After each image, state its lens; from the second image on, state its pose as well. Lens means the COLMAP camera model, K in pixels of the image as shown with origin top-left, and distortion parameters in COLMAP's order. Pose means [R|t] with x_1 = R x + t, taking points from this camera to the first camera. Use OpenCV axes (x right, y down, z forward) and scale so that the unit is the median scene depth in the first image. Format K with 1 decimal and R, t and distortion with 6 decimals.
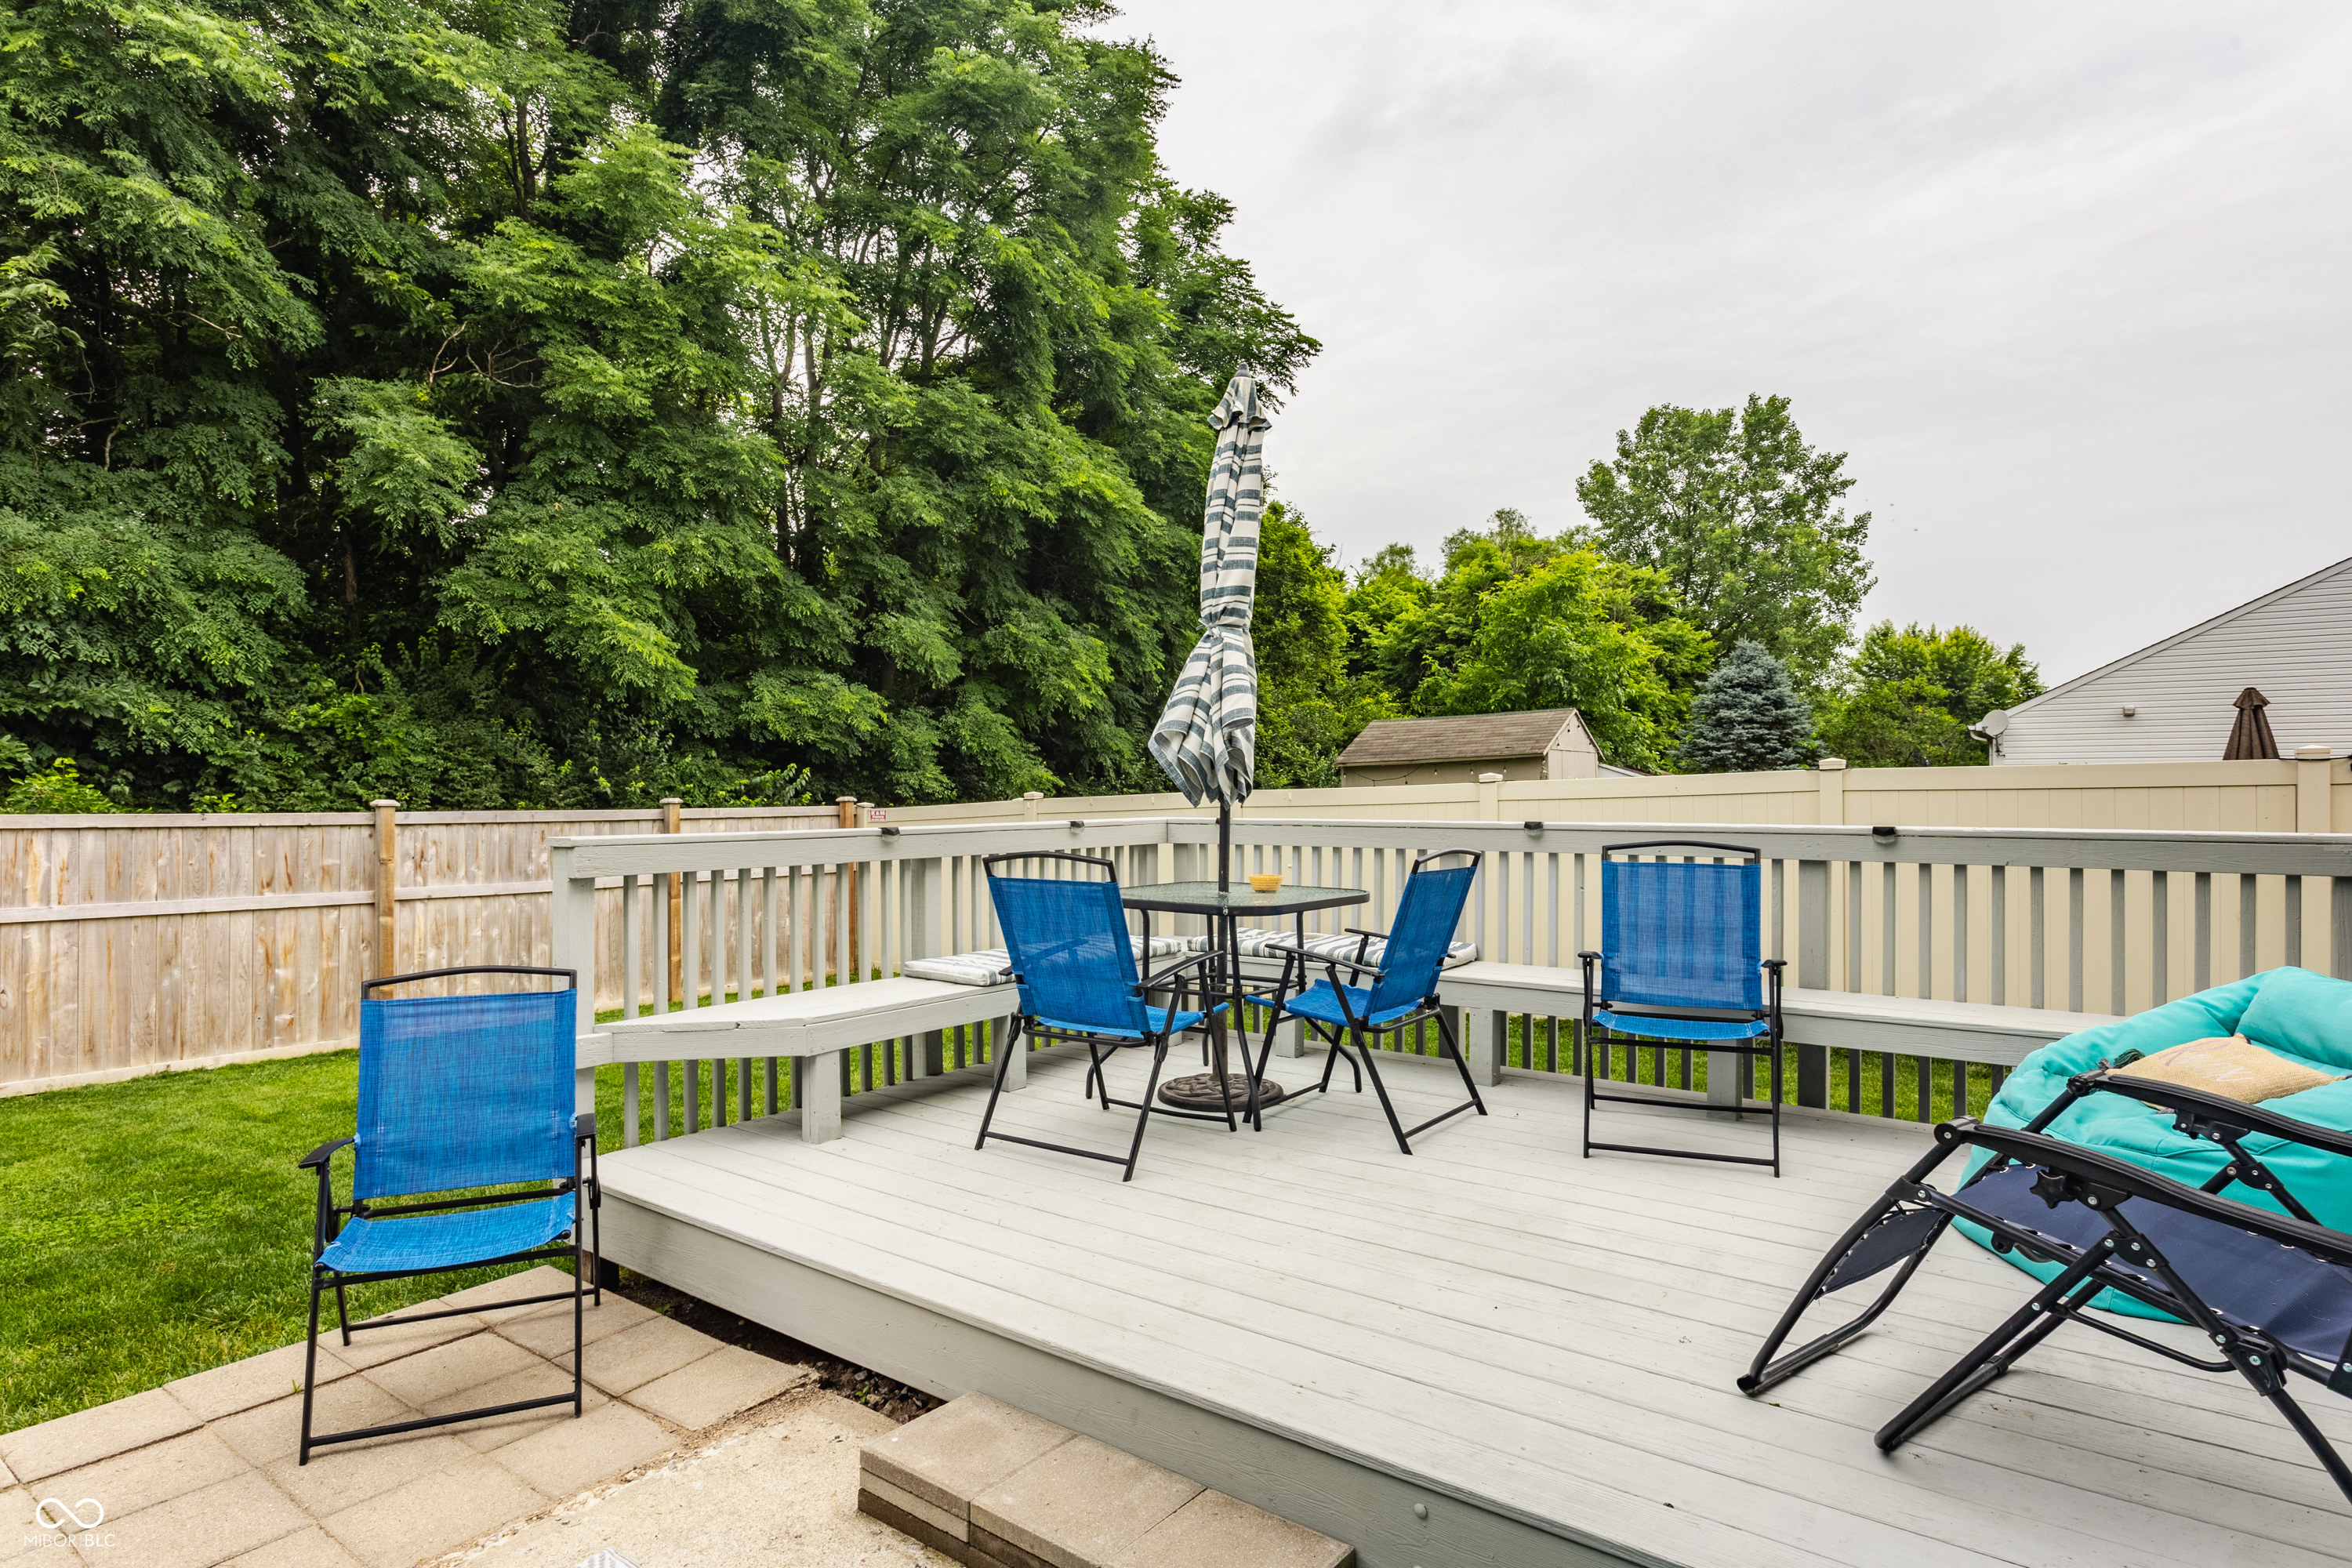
lens RADIAL K [[1247.3, 0, 1182.5], [0, 1247.3, 782.5], [0, 0, 1]] dist [-0.000460, 0.003720]
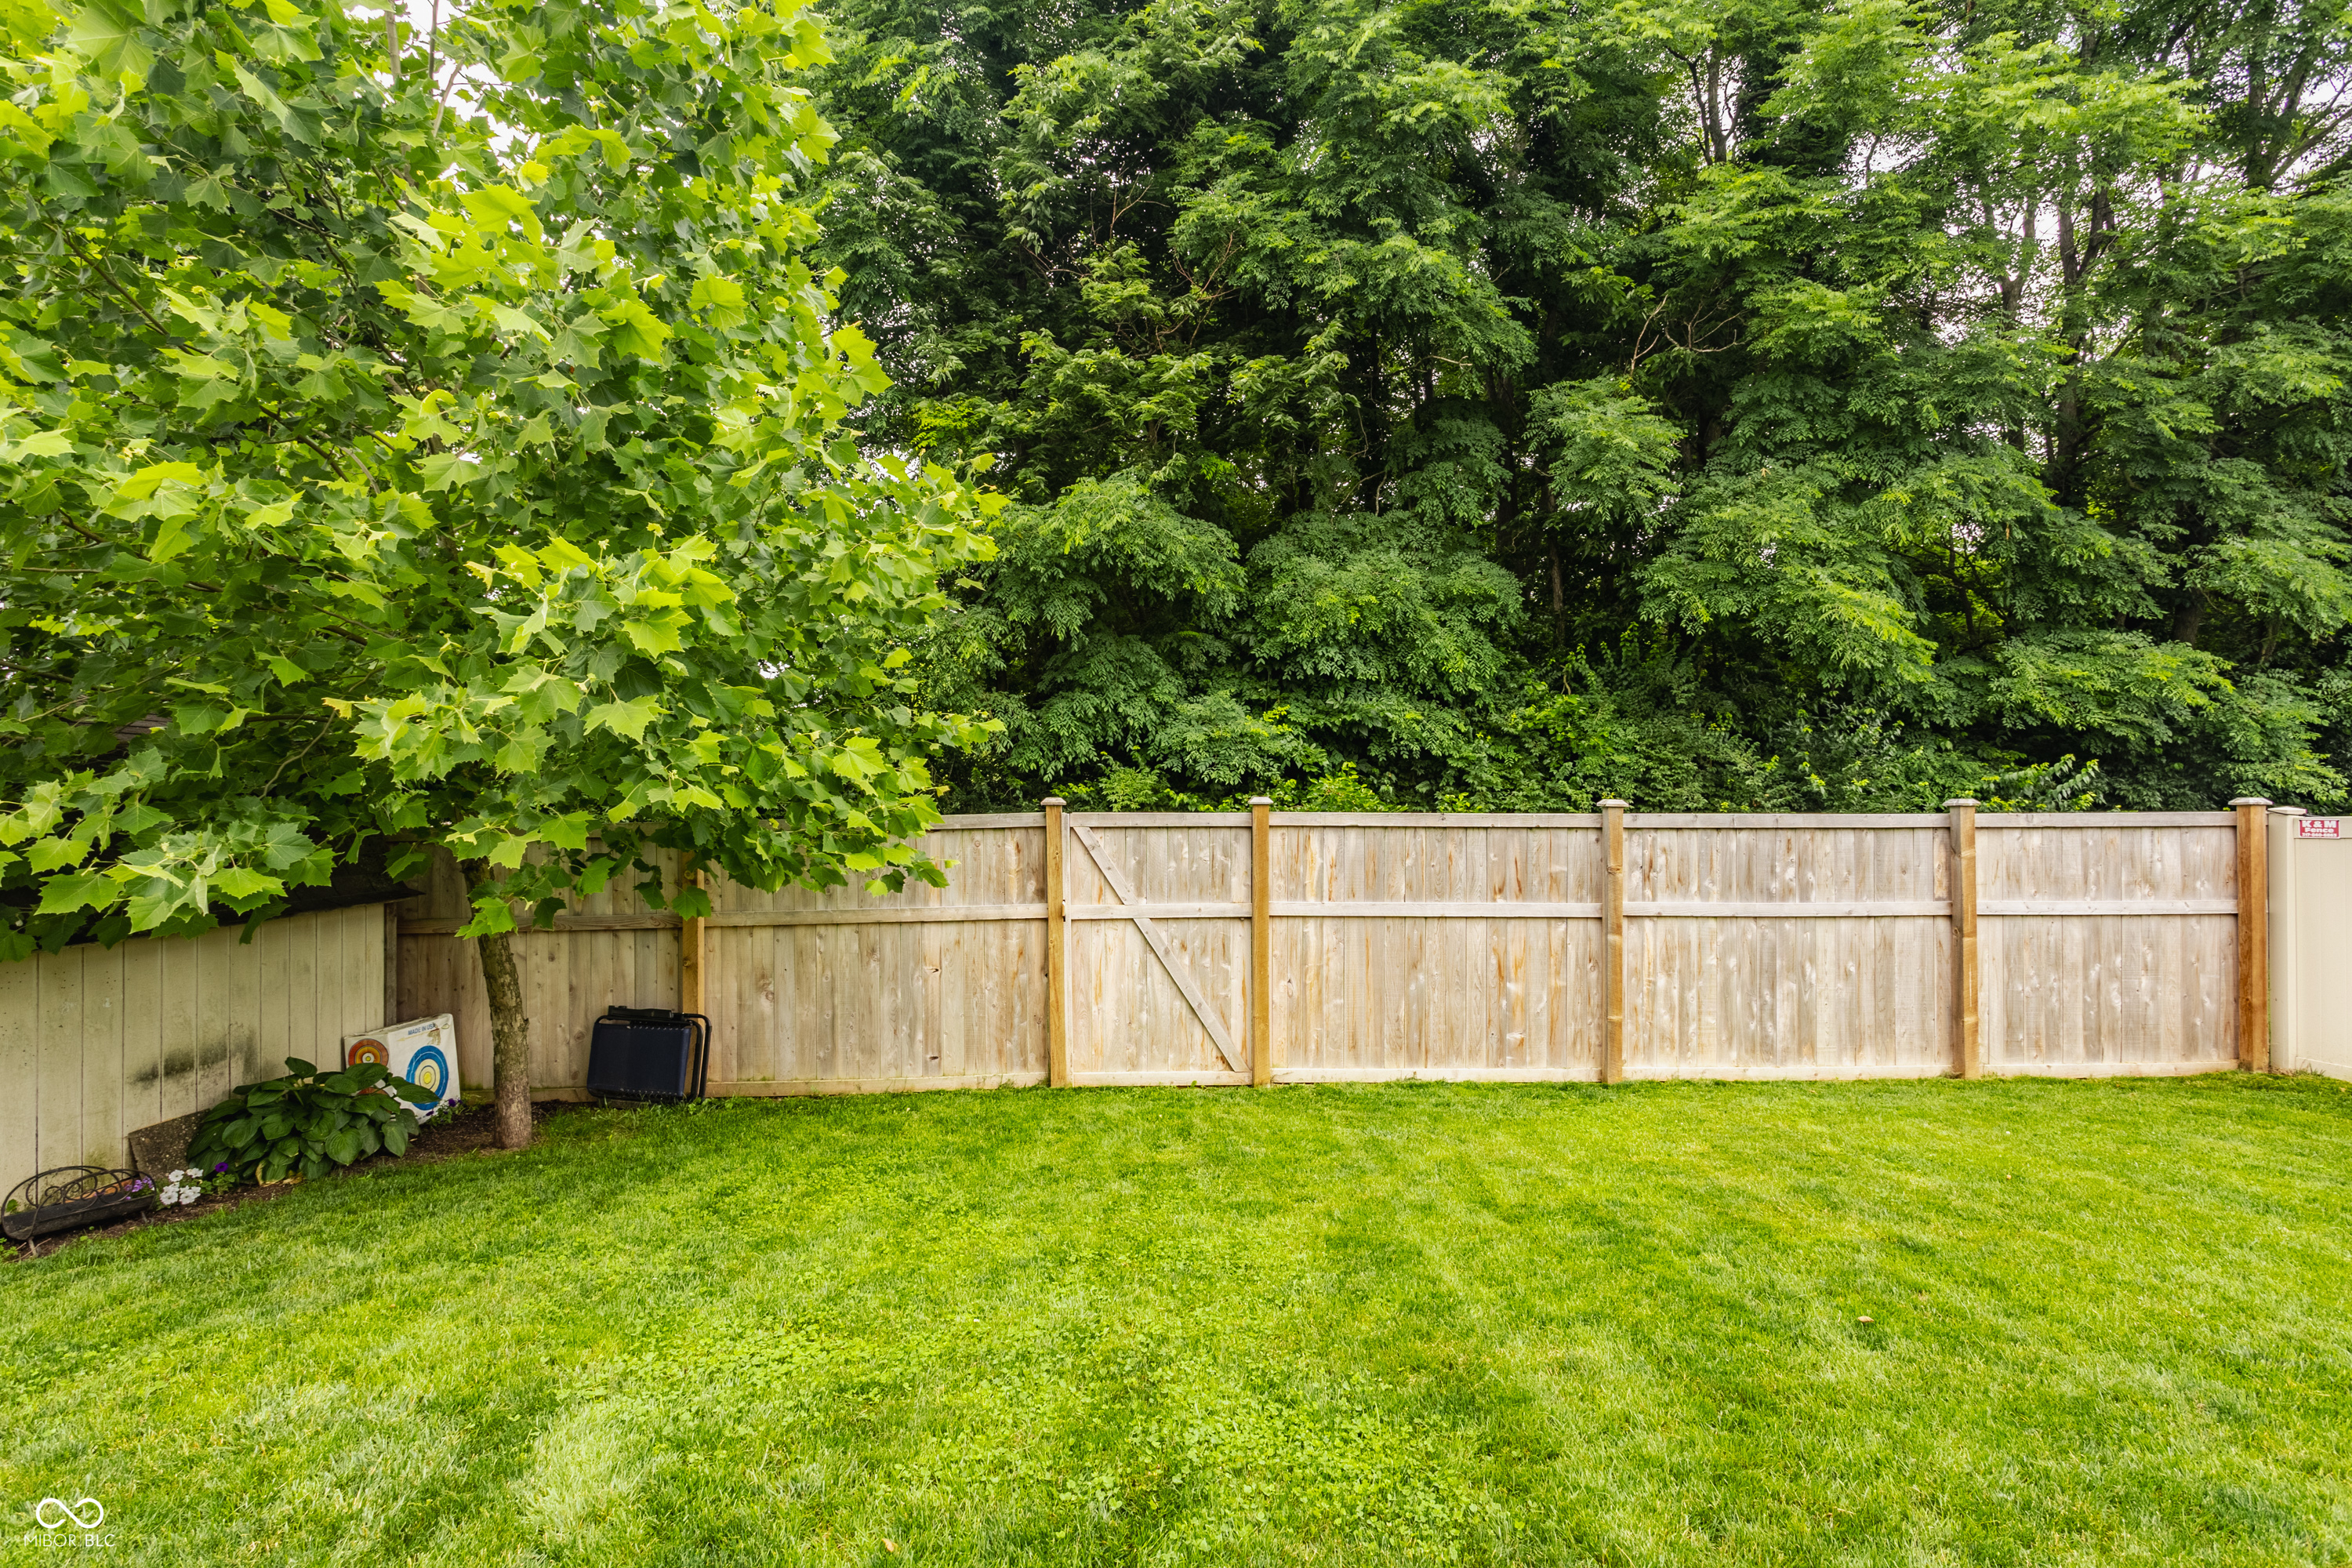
lens RADIAL K [[1116.2, 0, 1152.9], [0, 1116.2, 789.3], [0, 0, 1]] dist [-0.002110, 0.001695]
pose [[0.602990, -0.002296, -0.797745, -0.139728], [0.006069, 0.999980, 0.001709, 0.002189], [0.797726, -0.005871, 0.602992, 0.182214]]
